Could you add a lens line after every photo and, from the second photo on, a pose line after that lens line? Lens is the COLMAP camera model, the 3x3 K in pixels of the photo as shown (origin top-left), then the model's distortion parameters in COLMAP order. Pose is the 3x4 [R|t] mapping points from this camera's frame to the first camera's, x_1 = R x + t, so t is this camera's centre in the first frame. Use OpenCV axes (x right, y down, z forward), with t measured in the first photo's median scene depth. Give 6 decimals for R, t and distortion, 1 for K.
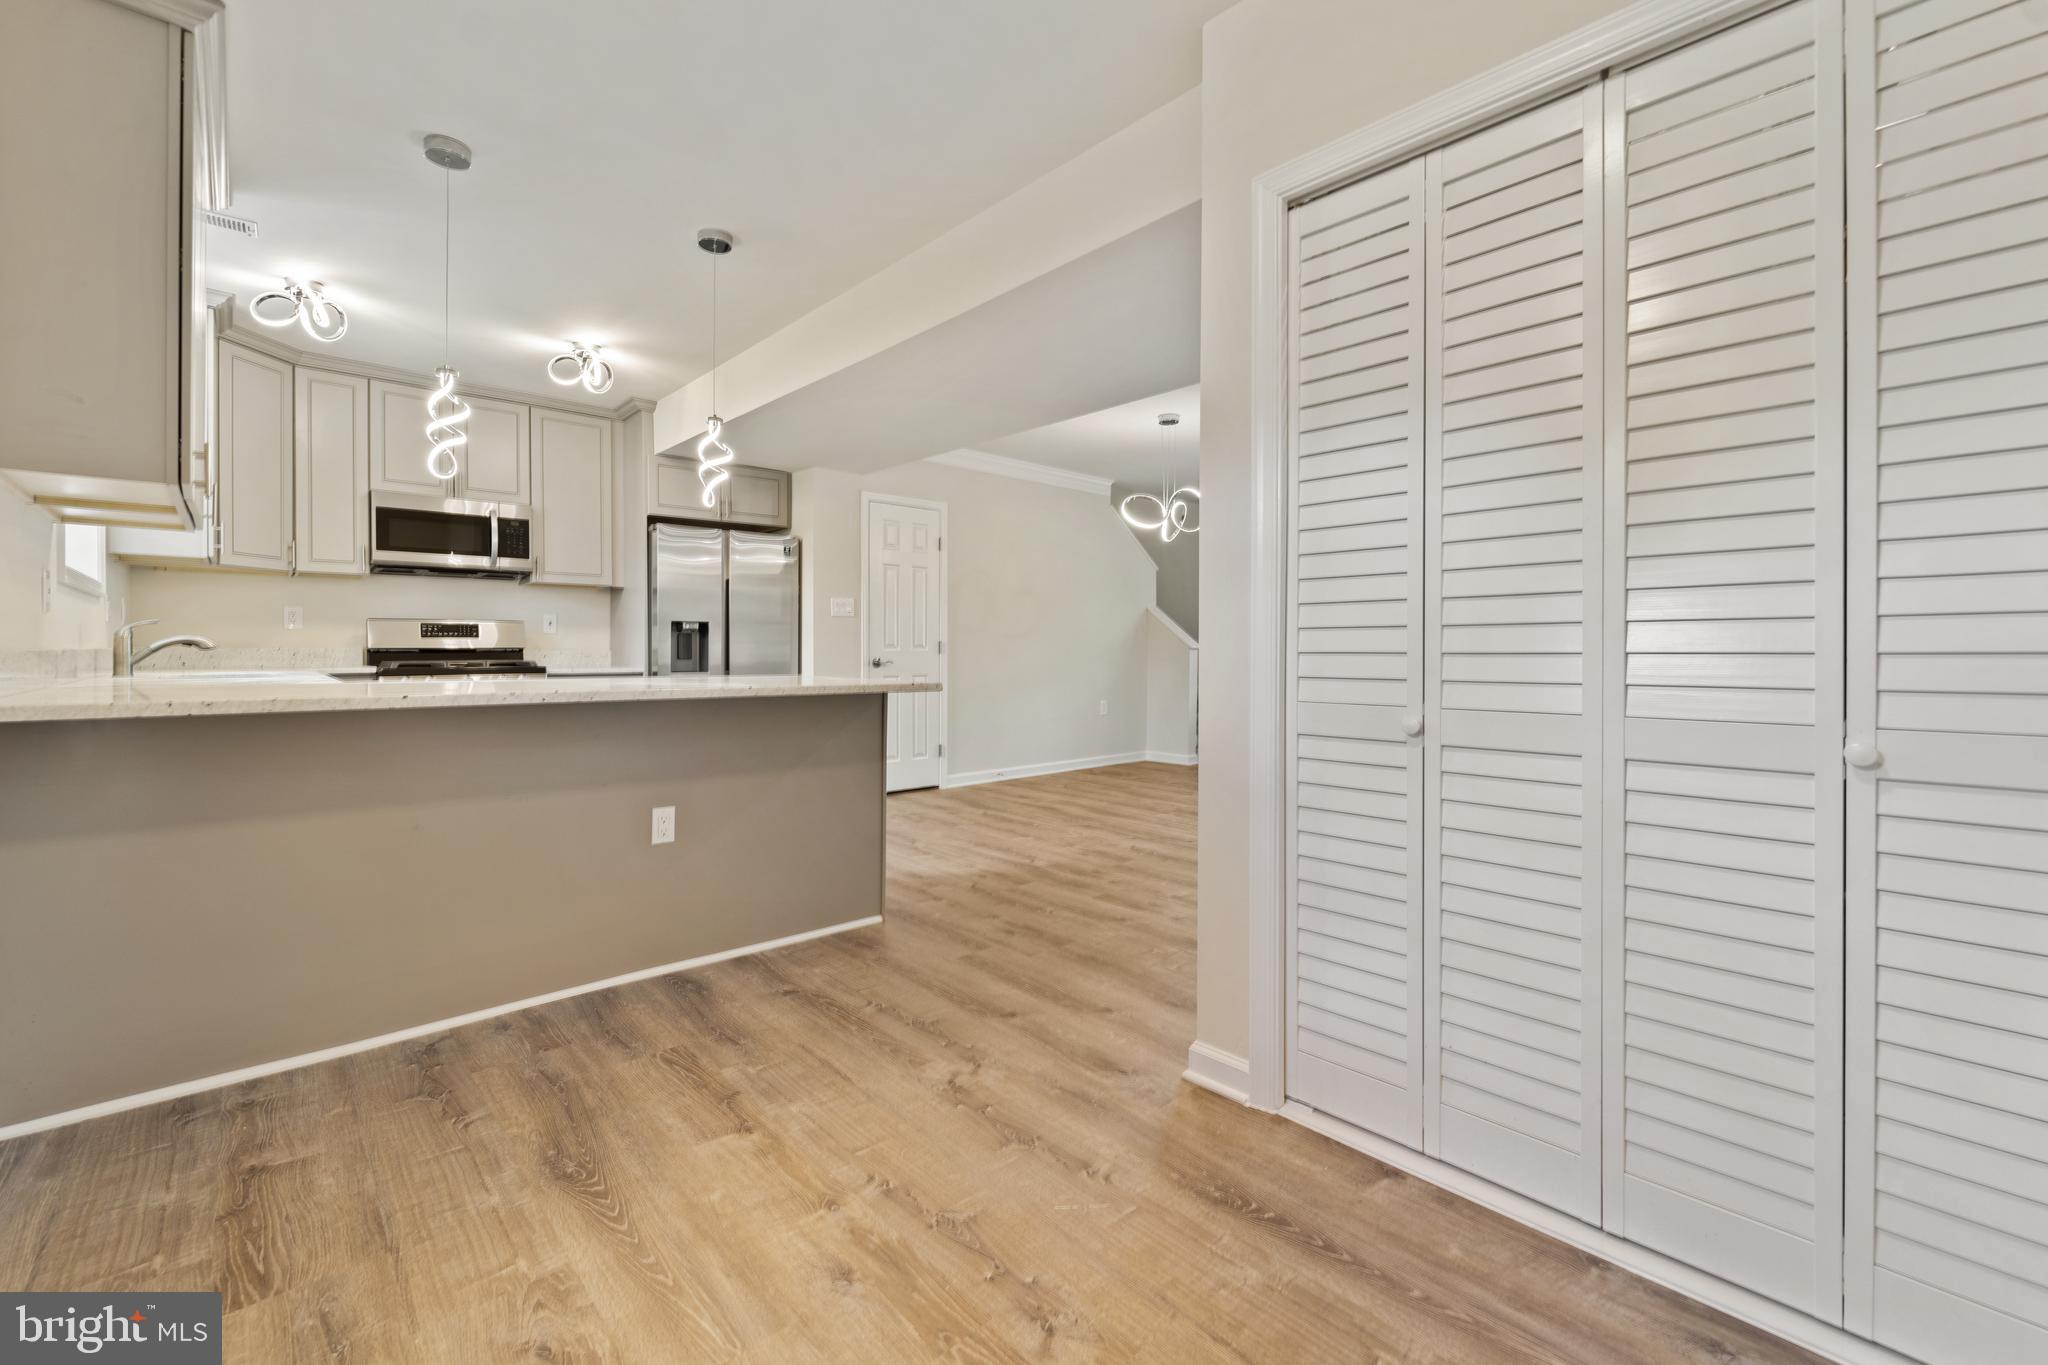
lens RADIAL K [[840.4, 0, 1020.0], [0, 840.4, 648.8], [0, 0, 1]] dist [0.002639, -0.000236]
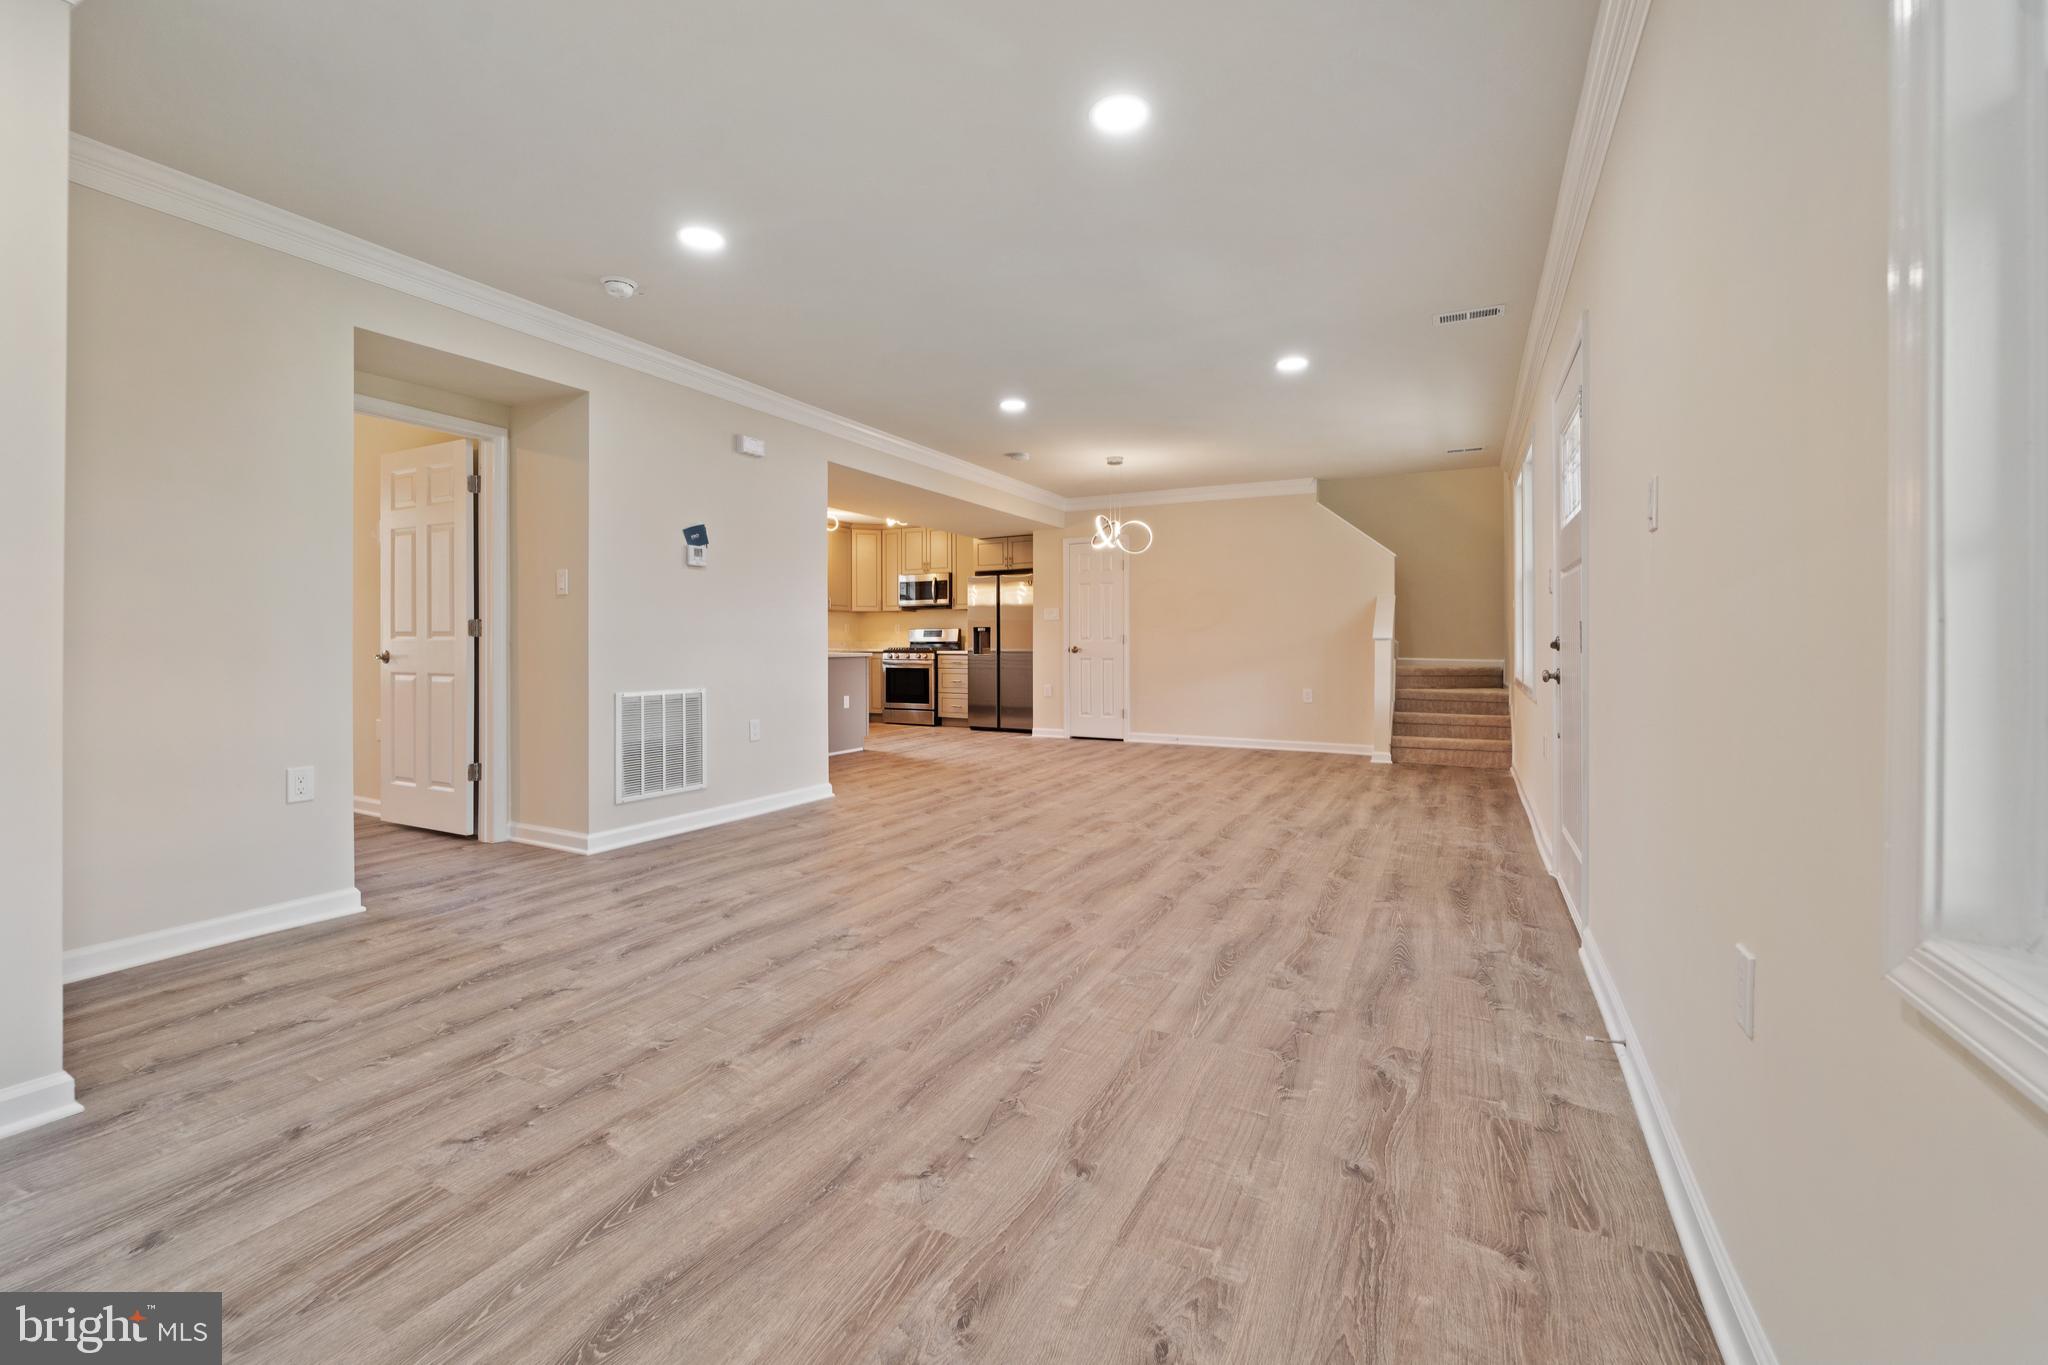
lens RADIAL K [[844.0, 0, 1032.1], [0, 844.0, 643.1], [0, 0, 1]] dist [0.000369, -0.000655]
pose [[0.352104, -0.001195, -0.935960, 1.587922], [0.003297, 0.999995, -0.000037, 0.005177], [0.935955, -0.003073, 0.352106, 0.500995]]
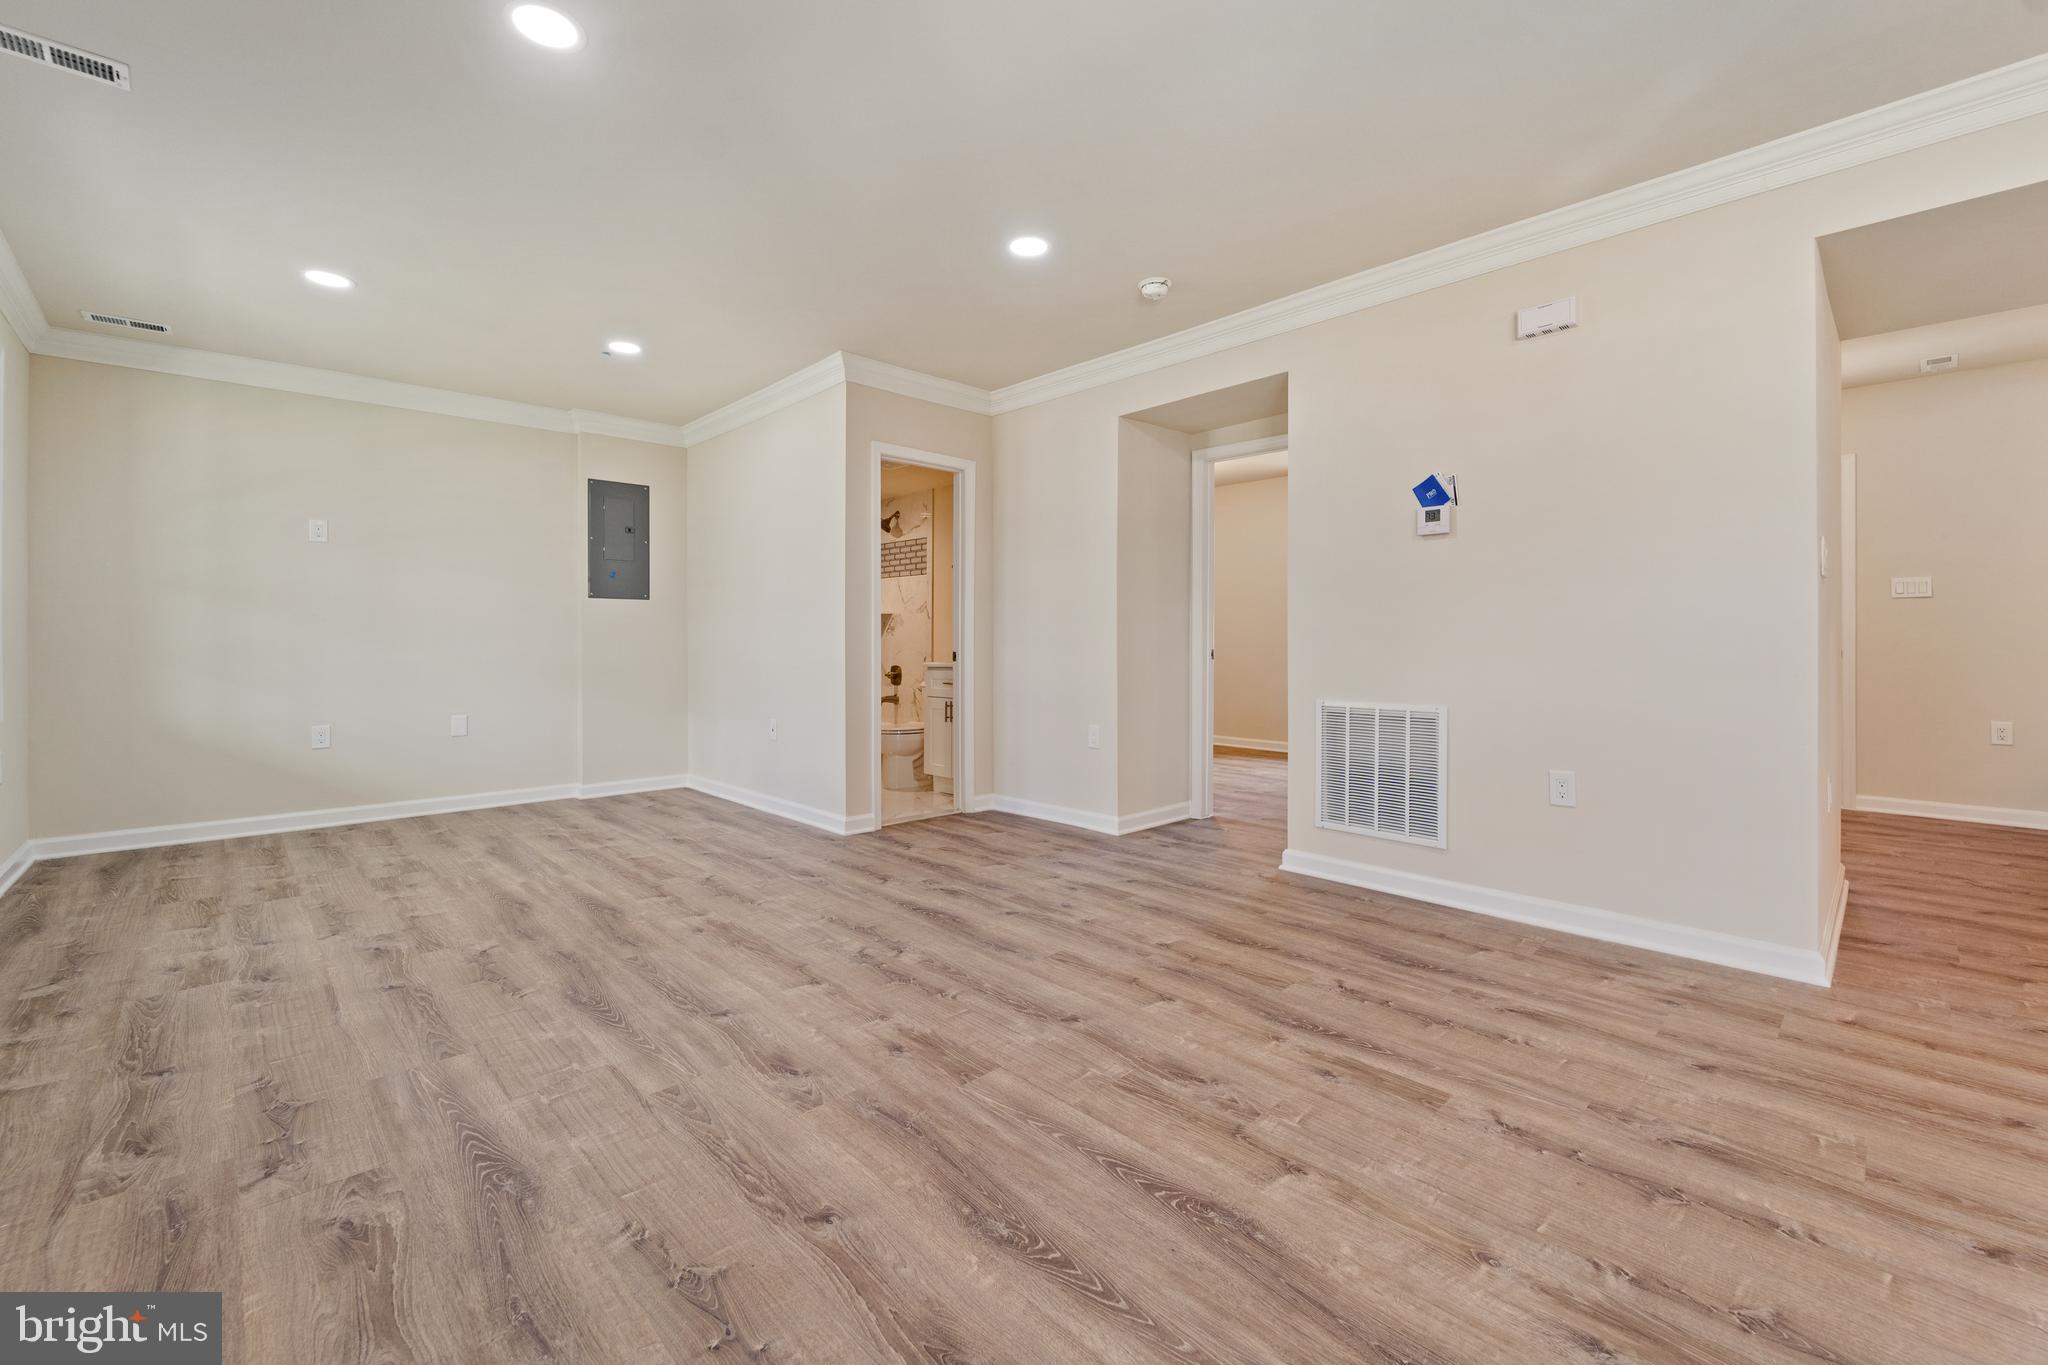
lens RADIAL K [[845.5, 0, 1027.7], [0, 845.5, 643.6], [0, 0, 1]] dist [0.004825, -0.003070]
pose [[-0.999785, -0.000157, -0.020716, 0.859970], [-0.000112, 0.999998, -0.002171, 0.006292], [0.020716, -0.002168, -0.999783, 1.204106]]
